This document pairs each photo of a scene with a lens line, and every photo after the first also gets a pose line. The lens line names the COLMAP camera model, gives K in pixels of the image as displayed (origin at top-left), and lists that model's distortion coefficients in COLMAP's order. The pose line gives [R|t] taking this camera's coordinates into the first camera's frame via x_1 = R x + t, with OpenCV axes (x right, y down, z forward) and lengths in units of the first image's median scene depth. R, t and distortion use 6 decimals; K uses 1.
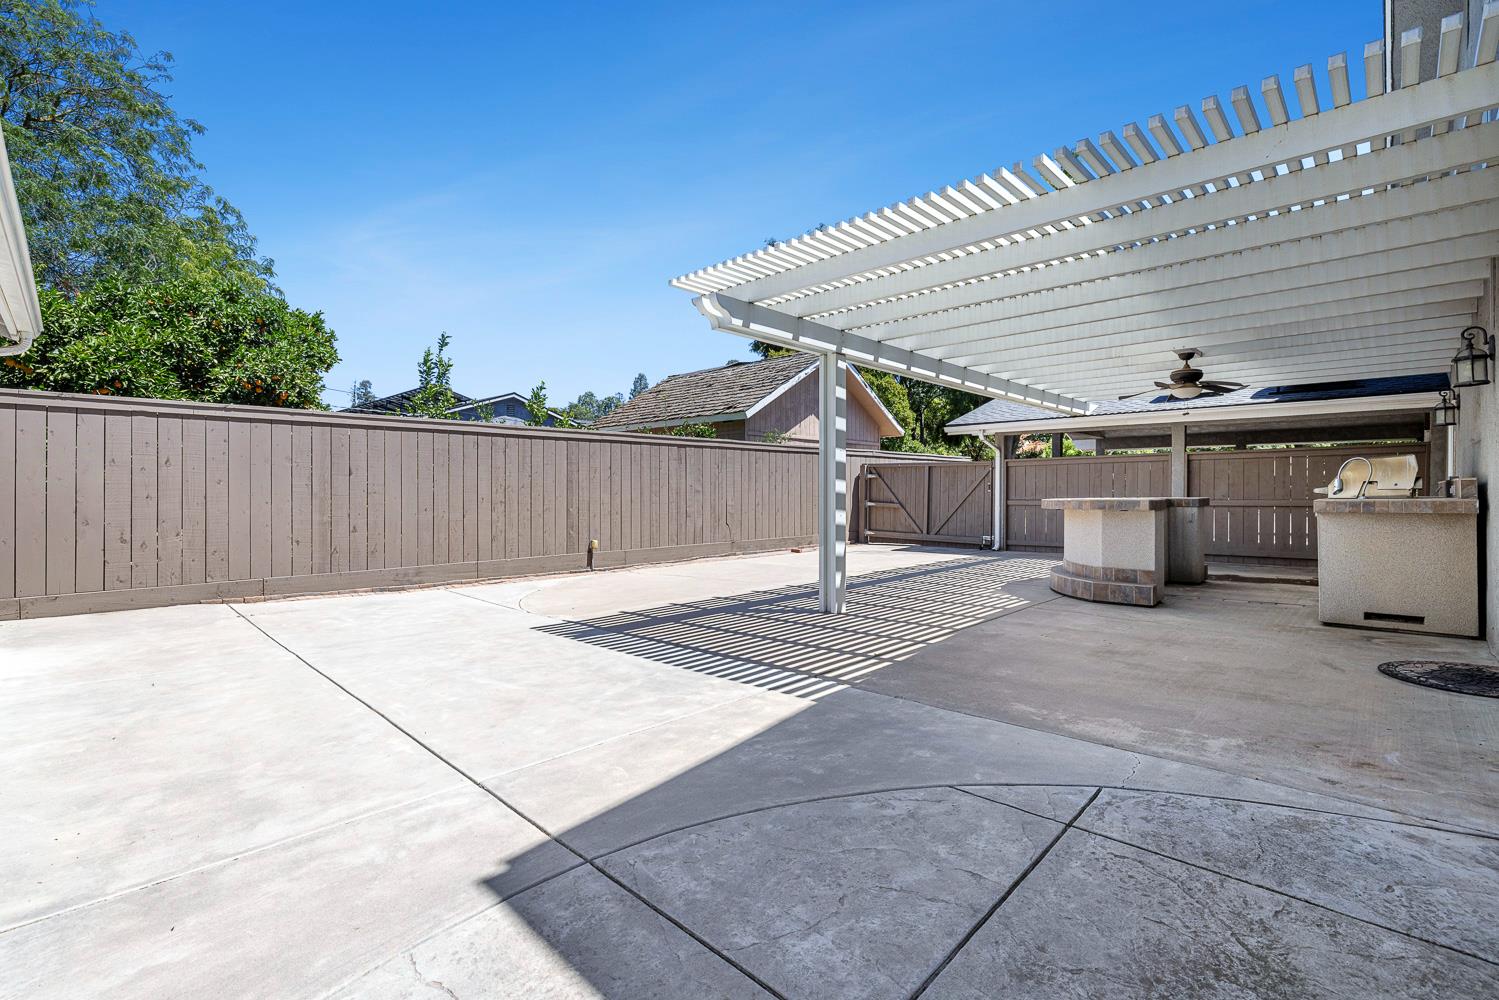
lens RADIAL K [[674.7, 0, 749.5], [0, 674.7, 500.0], [0, 0, 1]] dist [-0.002873, -0.000497]
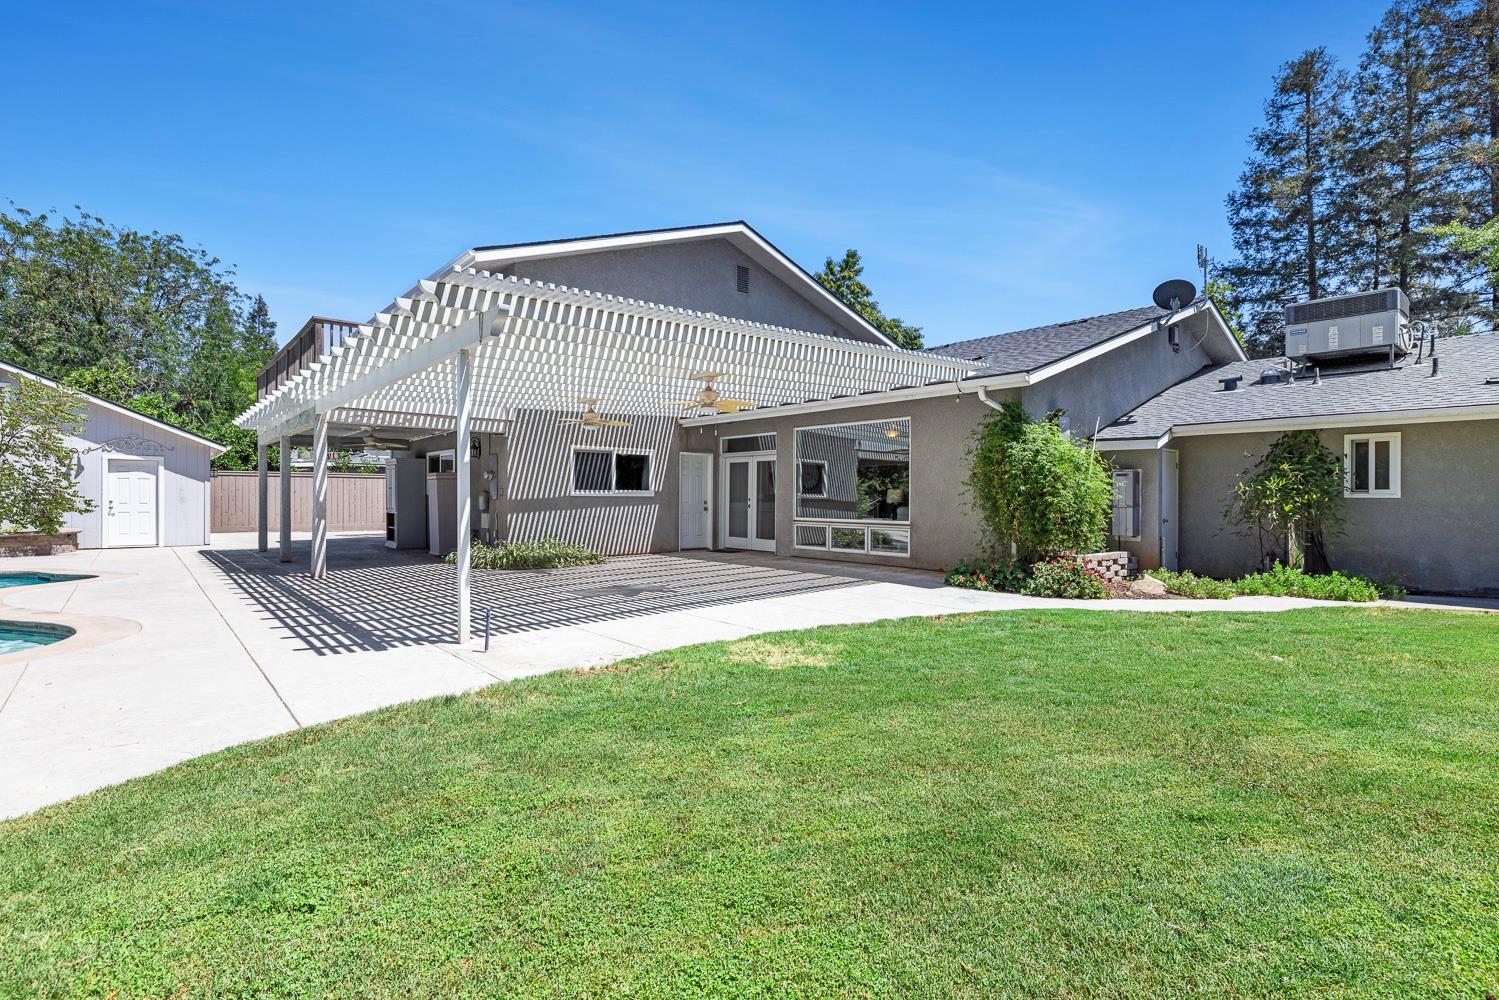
lens RADIAL K [[723.2, 0, 749.5], [0, 723.2, 500.0], [0, 0, 1]] dist [0.000393, -0.000071]
pose [[0.995578, -0.004466, -0.093836, 1.527827], [0.004433, 0.999990, -0.000557, 0.005856], [0.093838, 0.000138, 0.995588, -1.785304]]
